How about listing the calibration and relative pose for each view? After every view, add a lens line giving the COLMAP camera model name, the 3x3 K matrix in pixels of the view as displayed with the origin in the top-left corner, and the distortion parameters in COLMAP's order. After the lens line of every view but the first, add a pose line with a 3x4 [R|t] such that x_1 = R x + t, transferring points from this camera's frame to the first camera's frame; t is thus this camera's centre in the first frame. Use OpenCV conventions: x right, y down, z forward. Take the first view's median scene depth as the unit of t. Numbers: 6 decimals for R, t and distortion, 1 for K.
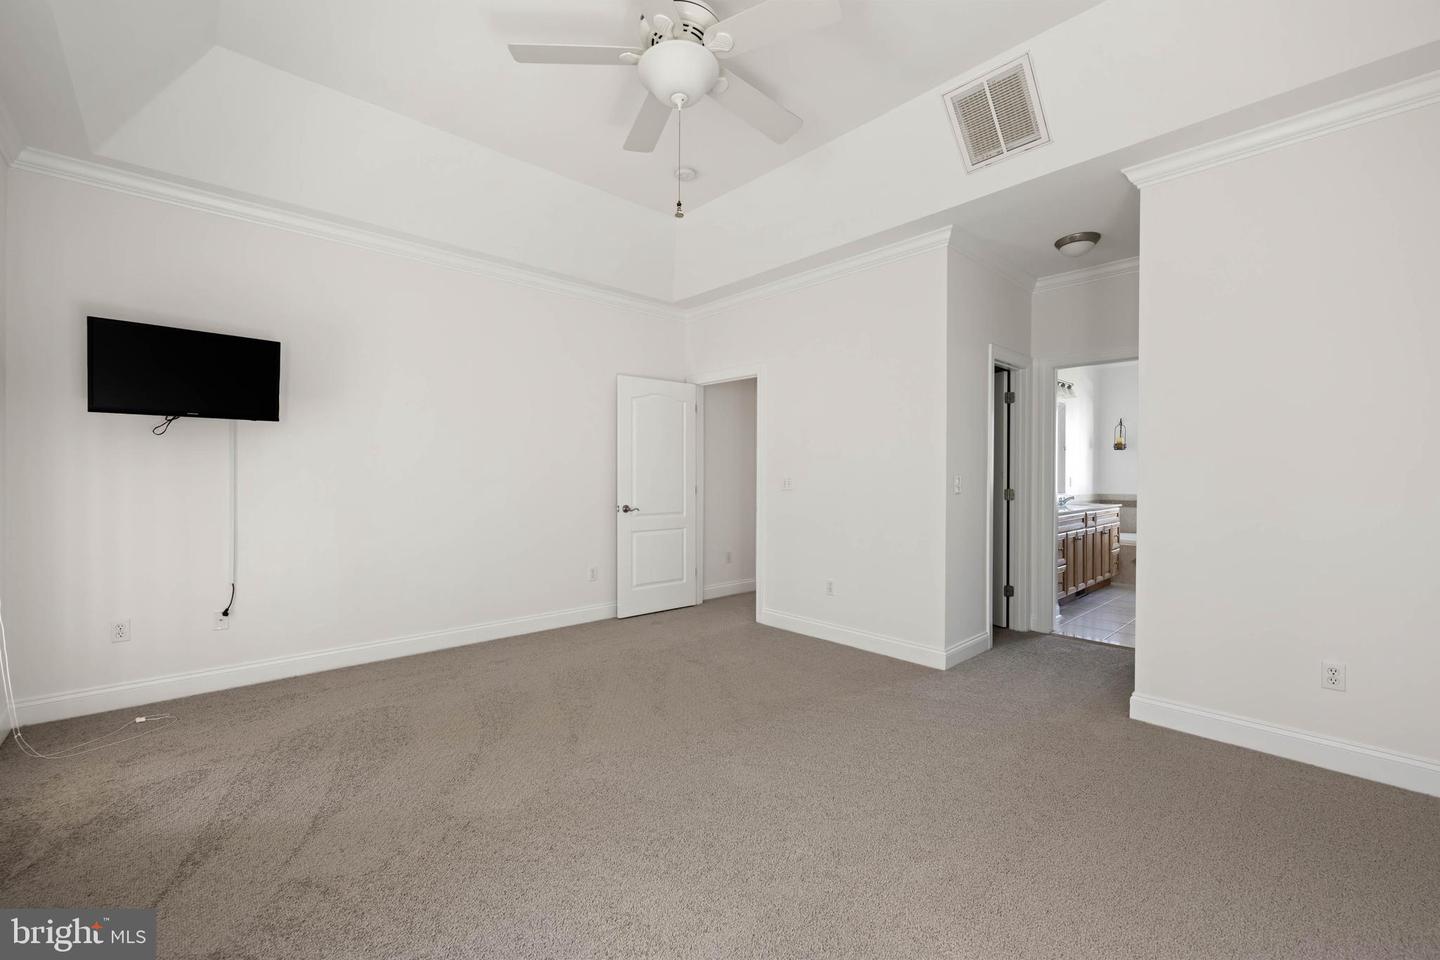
lens RADIAL K [[606.1, 0, 719.0], [0, 606.1, 477.8], [0, 0, 1]] dist [0.002722, 0.001140]
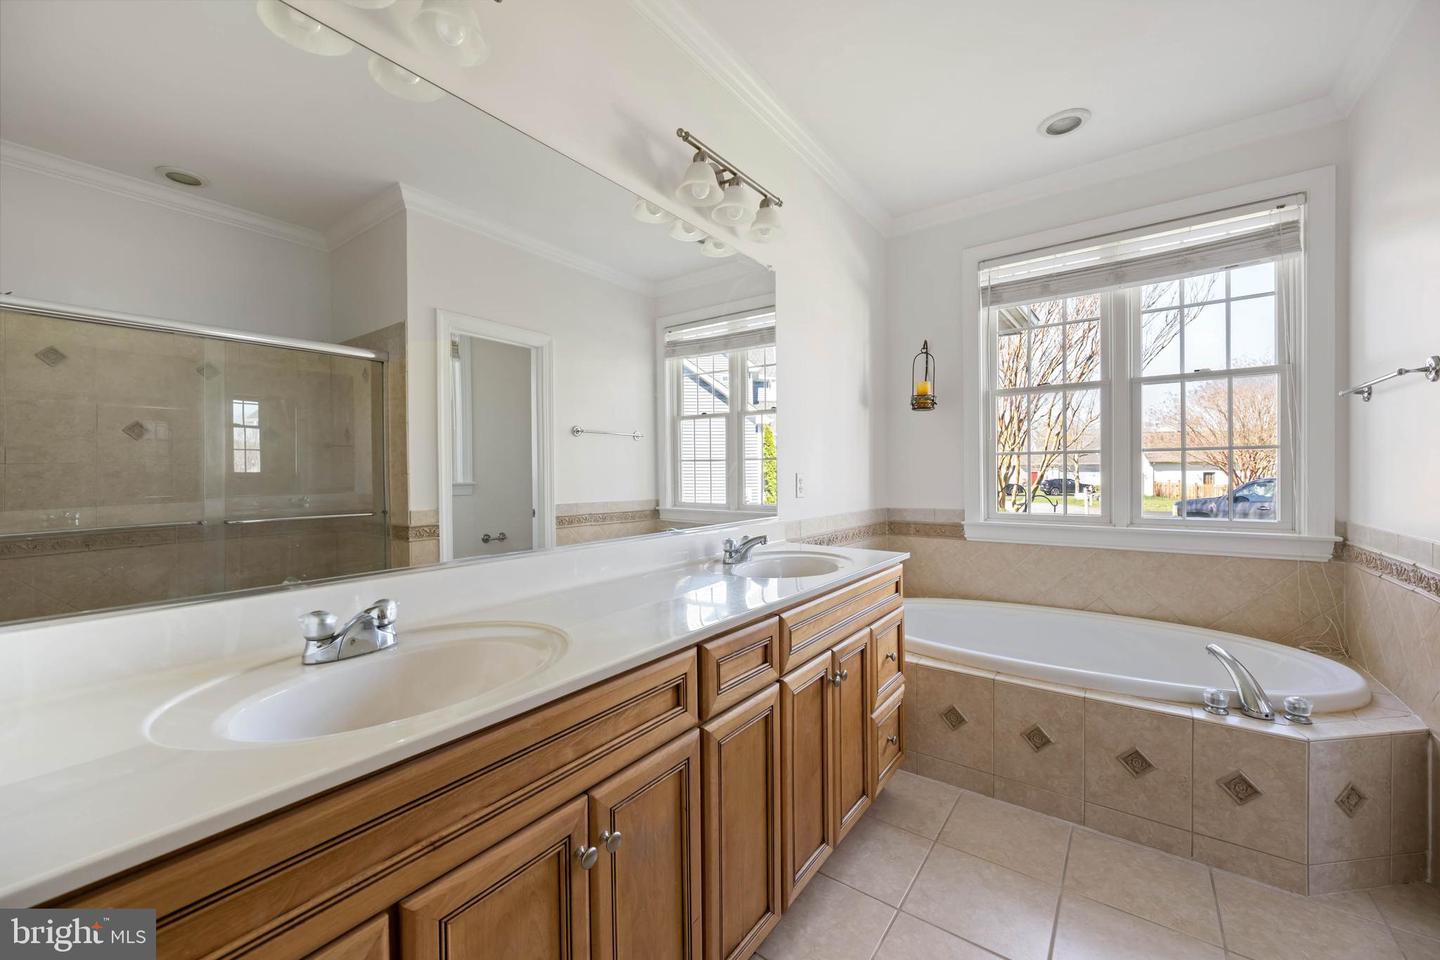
lens RADIAL K [[569.8, 0, 720.2], [0, 569.8, 476.9], [0, 0, 1]] dist [0.001592, 0.000922]
pose [[0.984170, -0.008153, 0.177038, 0.438945], [0.007258, 0.999957, 0.005699, -0.000701], [-0.177077, -0.004324, 0.984188, 0.615307]]
